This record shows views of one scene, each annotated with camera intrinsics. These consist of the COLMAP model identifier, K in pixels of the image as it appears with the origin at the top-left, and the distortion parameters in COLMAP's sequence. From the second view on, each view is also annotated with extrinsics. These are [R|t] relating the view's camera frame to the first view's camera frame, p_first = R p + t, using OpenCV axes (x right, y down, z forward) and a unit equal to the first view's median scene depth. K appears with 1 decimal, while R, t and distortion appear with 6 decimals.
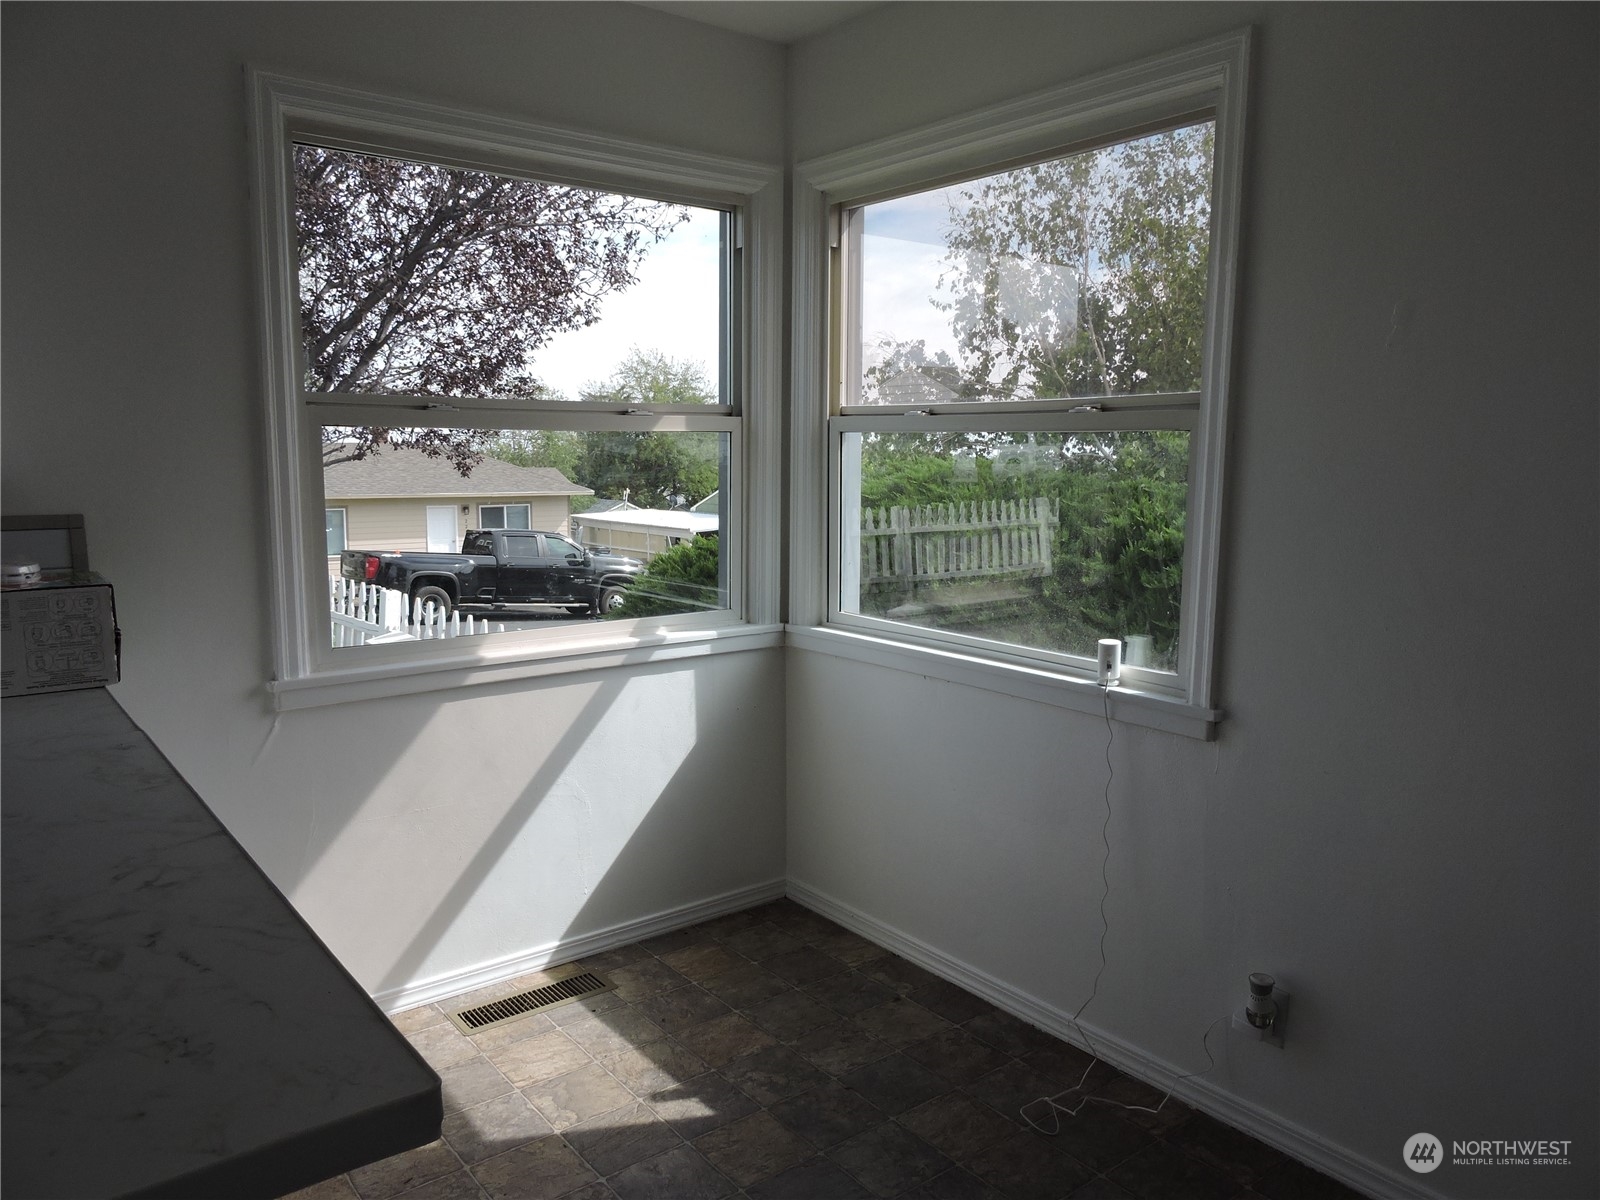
lens RADIAL K [[1145.4, 0, 810.0], [0, 1145.4, 607.5], [0, 0, 1]] dist [0.002597, -0.000150]
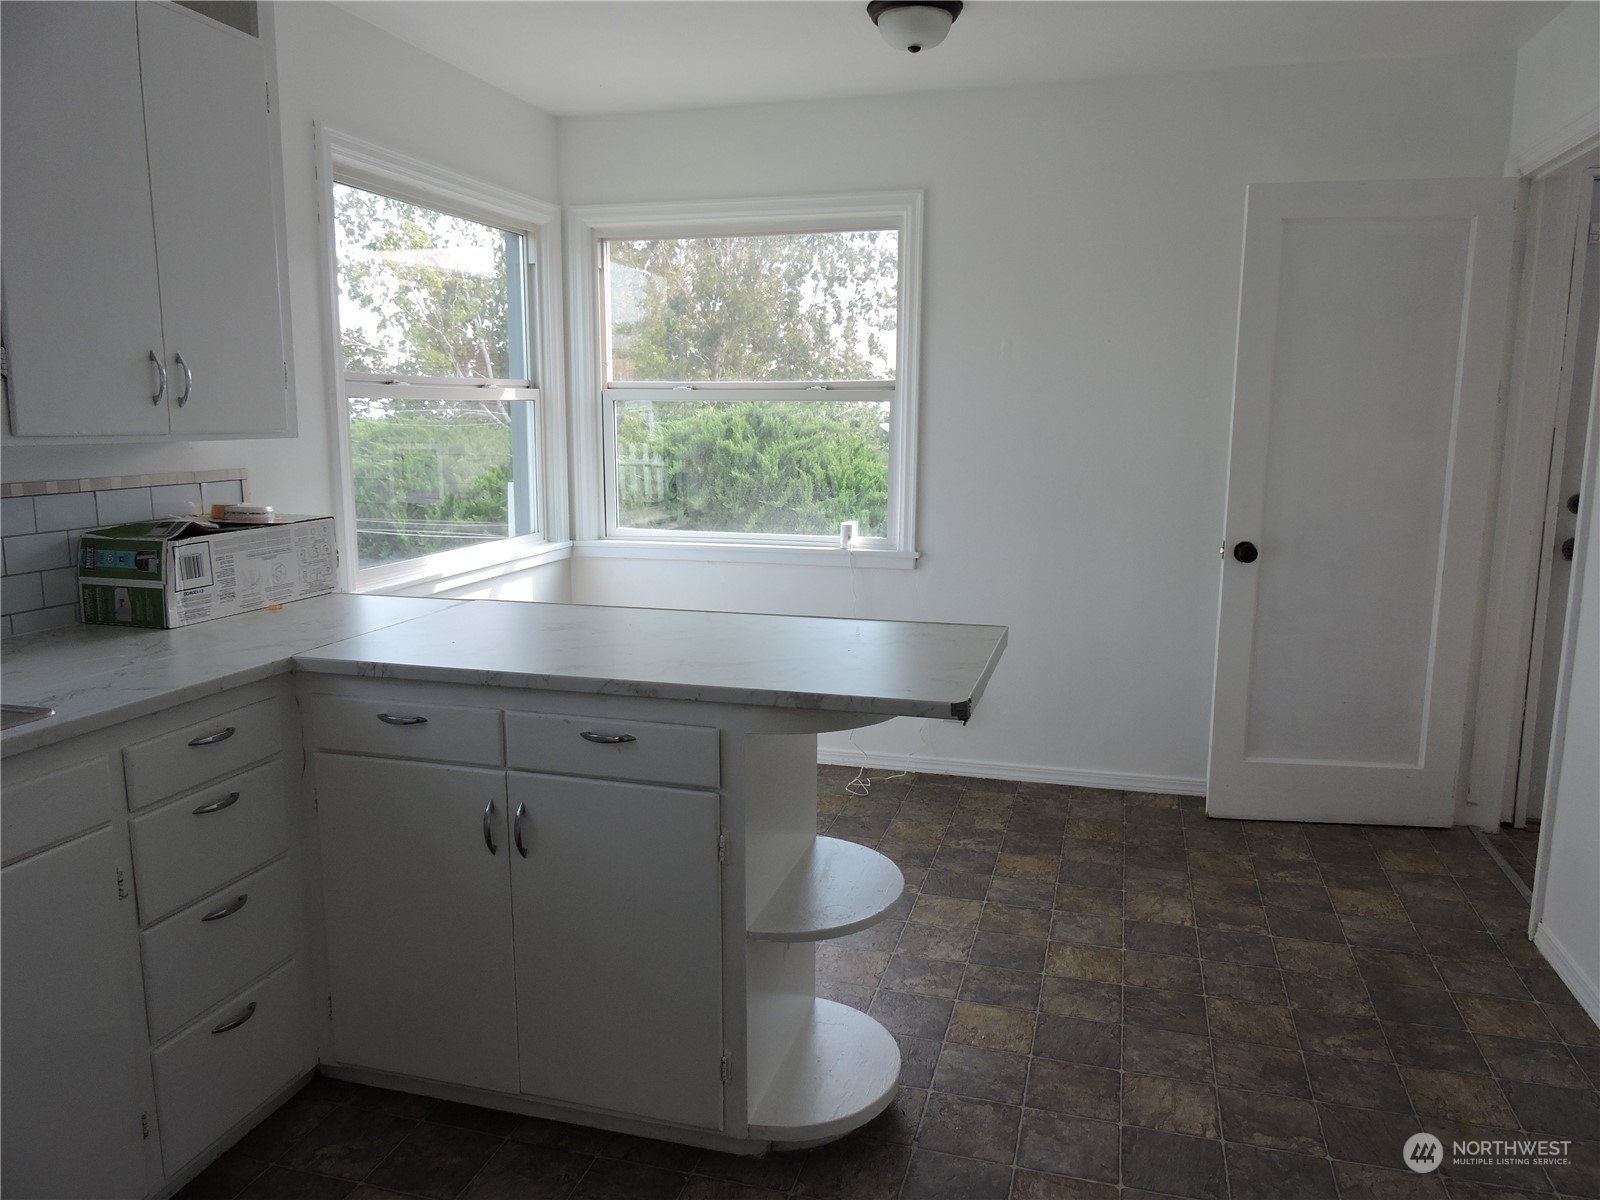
lens RADIAL K [[1146.2, 0, 800.0], [0, 1146.2, 600.0], [0, 0, 1]] dist [0.070937, -0.068990]
pose [[0.810308, -0.102435, 0.576982, -0.649628], [0.085501, 0.994733, 0.056525, 0.032399], [-0.579733, 0.003530, 0.814799, -0.302255]]
